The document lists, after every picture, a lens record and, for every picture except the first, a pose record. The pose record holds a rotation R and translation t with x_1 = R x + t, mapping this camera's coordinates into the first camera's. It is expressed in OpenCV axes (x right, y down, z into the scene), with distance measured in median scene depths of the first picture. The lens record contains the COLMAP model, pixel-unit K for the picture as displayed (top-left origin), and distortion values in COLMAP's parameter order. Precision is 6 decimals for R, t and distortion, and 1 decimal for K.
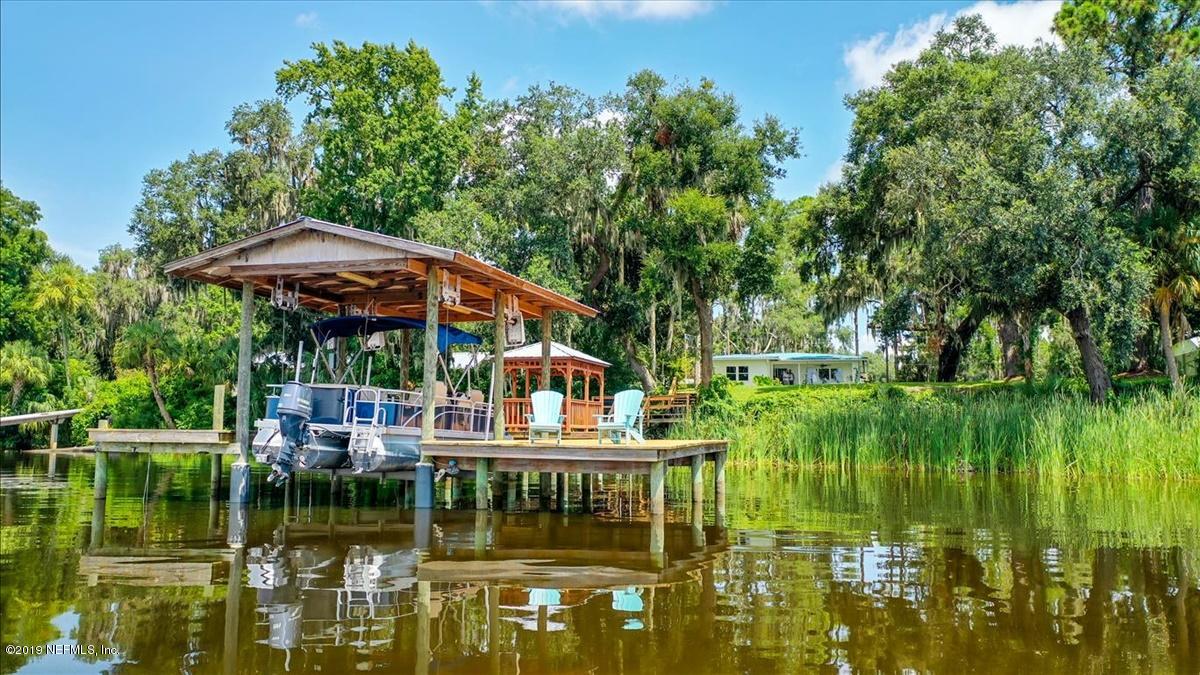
lens RADIAL K [[942.4, 0, 603.1], [0, 942.4, 328.4], [0, 0, 1]] dist [0.009473, 0.002174]
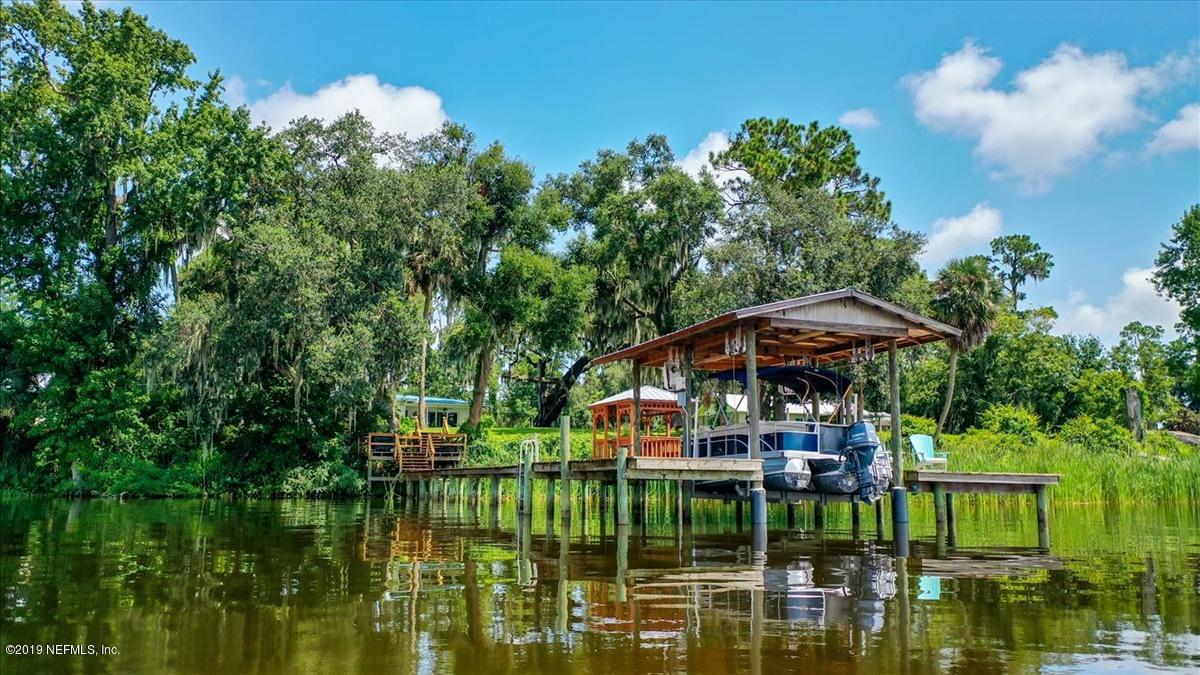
lens RADIAL K [[942.4, 0, 599.2], [0, 942.4, 336.7], [0, 0, 1]] dist [0.009473, 0.002174]
pose [[0.788518, 0.093882, 0.607804, -0.439210], [-0.071572, 0.995573, -0.060925, 0.015167], [-0.610833, 0.004539, 0.791747, 0.074902]]
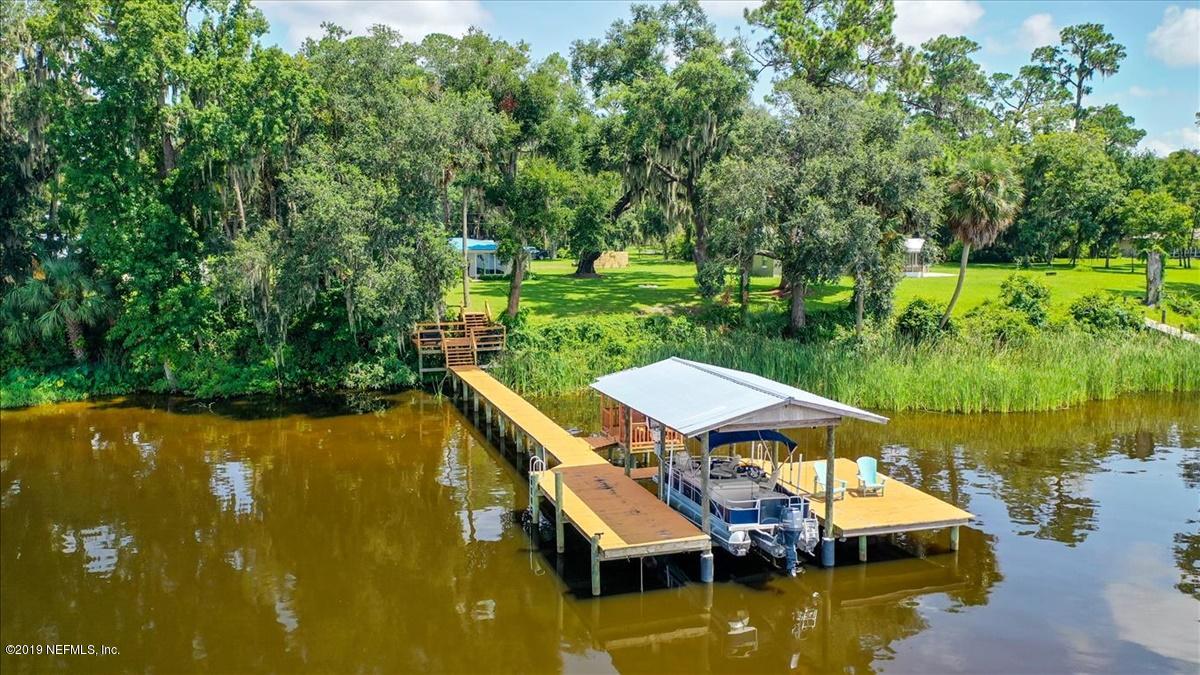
lens RADIAL K [[942.4, 0, 599.7], [0, 942.4, 333.0], [0, 0, 1]] dist [0.009473, 0.002174]
pose [[0.827083, -0.071014, 0.557576, -0.456635], [-0.055425, 0.976848, 0.206629, -0.166514], [-0.559340, -0.201803, 0.803999, 0.001733]]
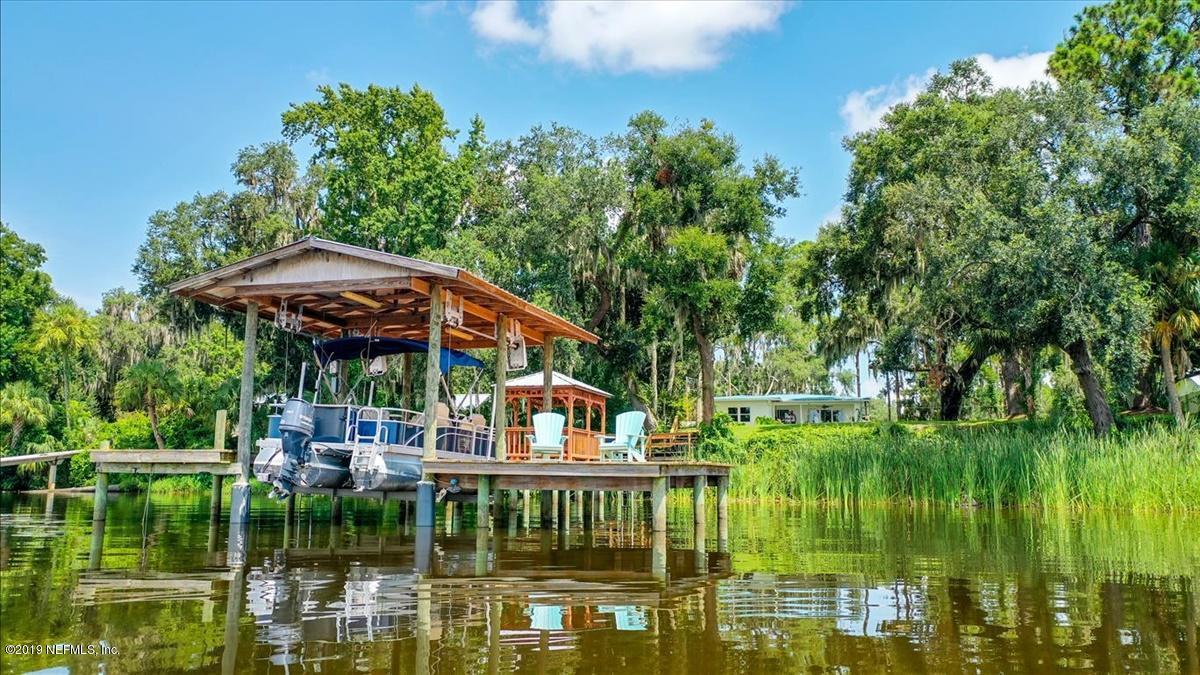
lens RADIAL K [[942.4, 0, 603.4], [0, 942.4, 329.4], [0, 0, 1]] dist [0.009473, 0.002174]
pose [[1.000000, 0.000348, -0.000893, -0.000308], [-0.000391, 0.998798, -0.049018, 0.010329], [0.000875, 0.049018, 0.998798, -0.001090]]
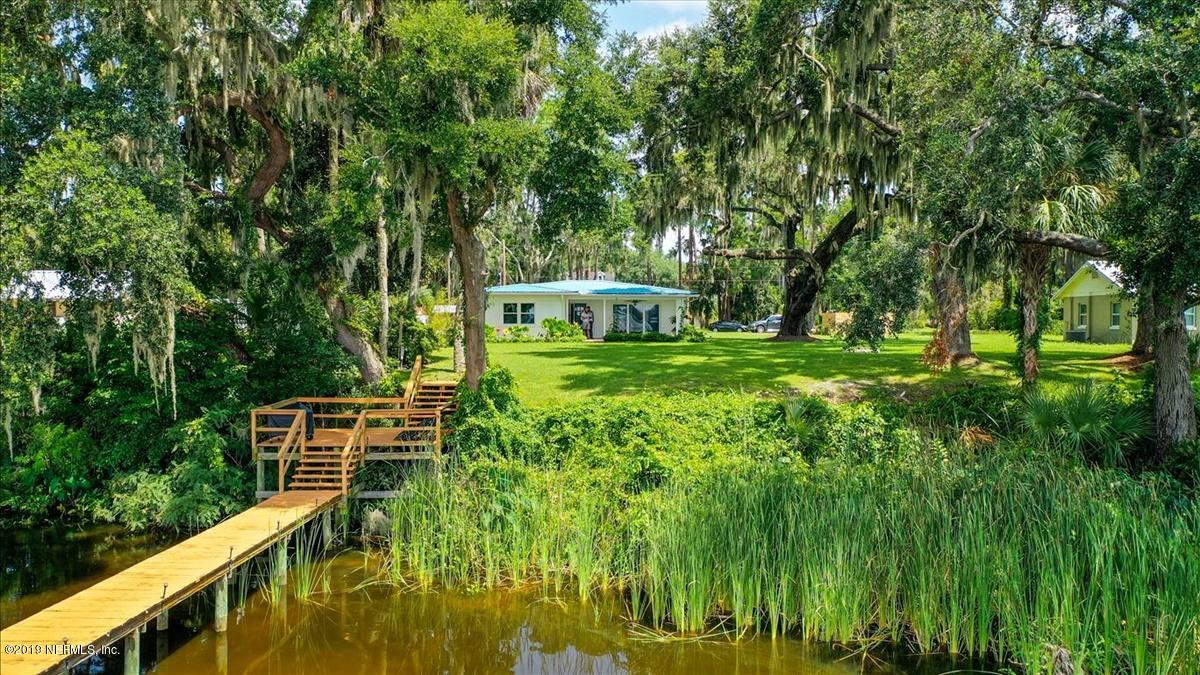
lens RADIAL K [[942.4, 0, 607.3], [0, 942.4, 334.4], [0, 0, 1]] dist [0.009473, 0.002174]
pose [[0.969667, -0.007050, 0.244328, 0.052395], [-0.024513, 0.991740, 0.125899, -0.040178], [-0.243197, -0.128070, 0.961485, 0.467287]]
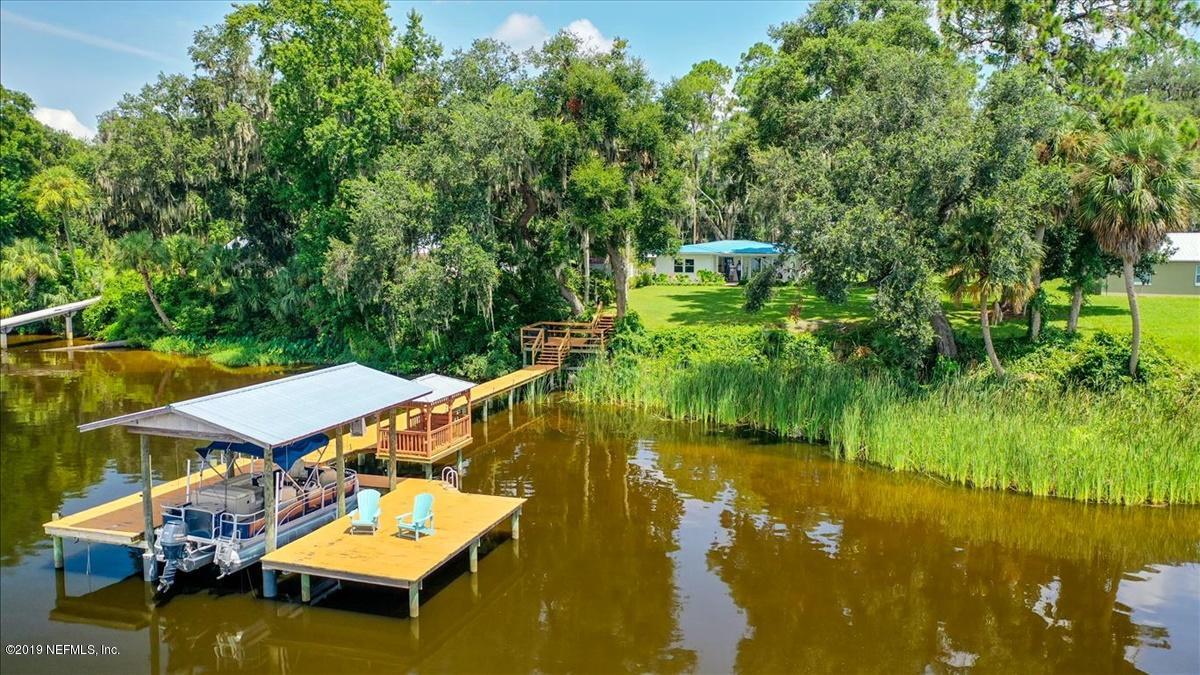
lens RADIAL K [[942.4, 0, 603.4], [0, 942.4, 324.7], [0, 0, 1]] dist [0.009473, 0.002174]
pose [[0.999573, -0.000410, -0.029206, 0.123668], [0.006596, 0.977241, 0.212031, -0.176082], [0.028455, -0.212133, 0.976826, -0.111239]]
